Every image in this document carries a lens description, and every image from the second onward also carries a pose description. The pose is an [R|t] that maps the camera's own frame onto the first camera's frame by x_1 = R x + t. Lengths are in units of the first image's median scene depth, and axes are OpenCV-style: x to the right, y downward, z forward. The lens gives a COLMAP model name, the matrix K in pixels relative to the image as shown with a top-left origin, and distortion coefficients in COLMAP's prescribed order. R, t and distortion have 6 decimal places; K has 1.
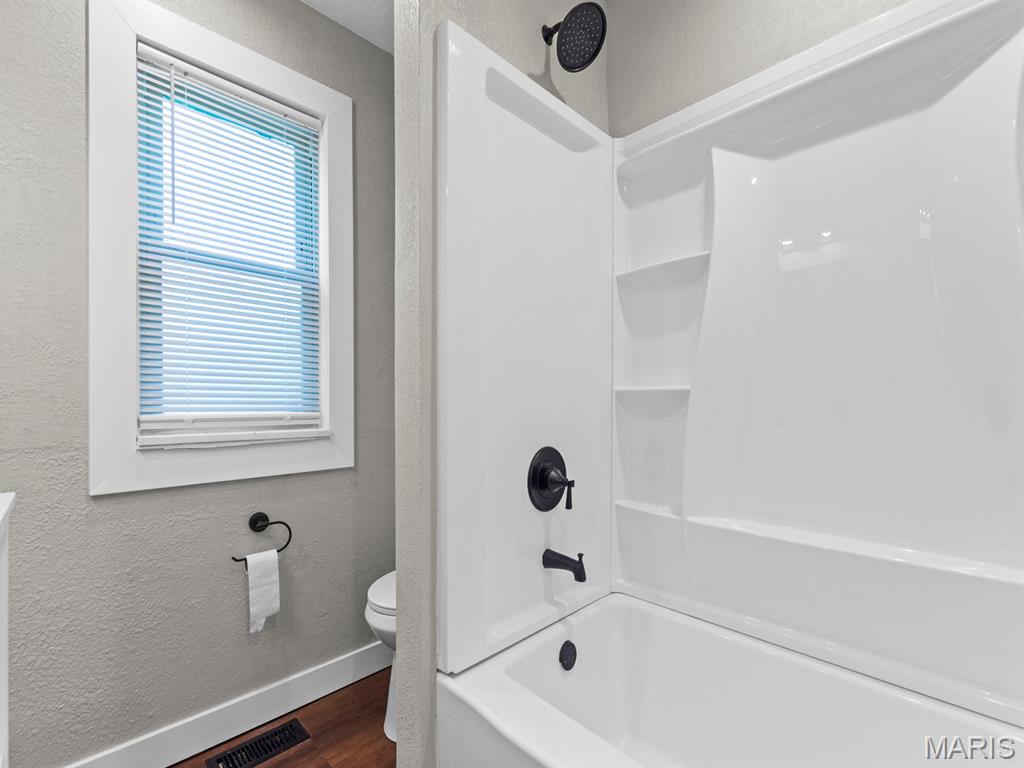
lens RADIAL K [[446.4, 0, 497.2], [0, 446.4, 401.8], [0, 0, 1]] dist [0.001615, 0.000219]
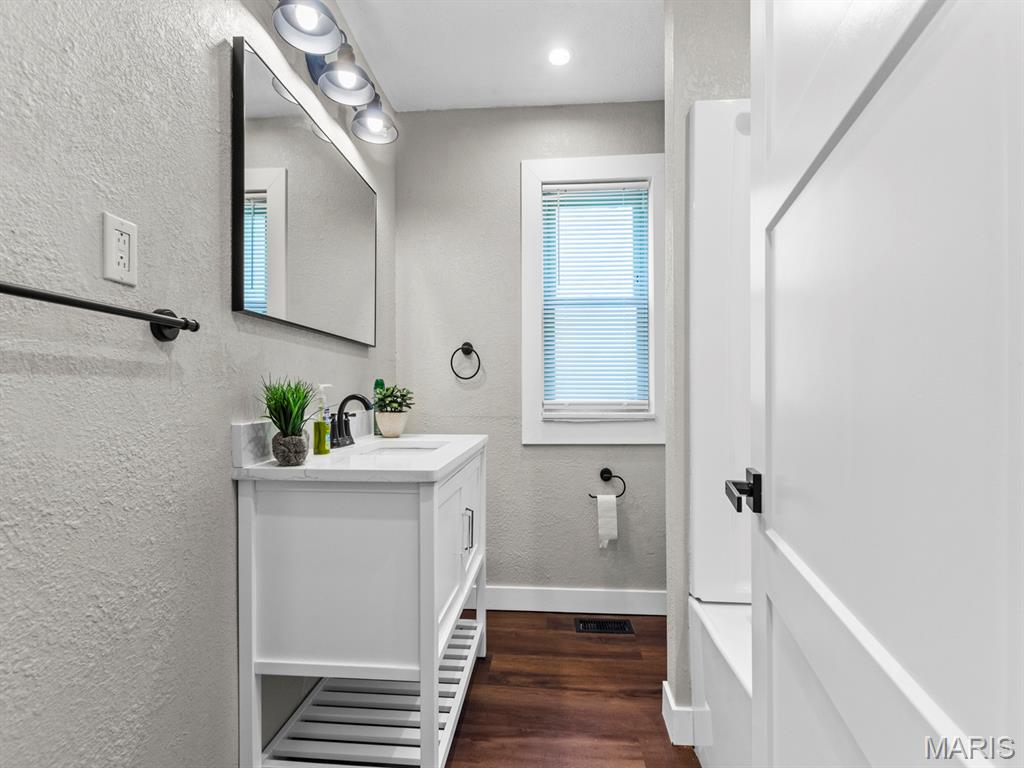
lens RADIAL K [[446.4, 0, 516.9], [0, 446.4, 390.0], [0, 0, 1]] dist [0.001615, 0.000219]
pose [[0.656983, -0.008485, -0.753858, 0.392308], [0.000712, 0.999943, -0.010633, 0.007225], [0.753905, 0.006449, 0.656952, -0.191076]]
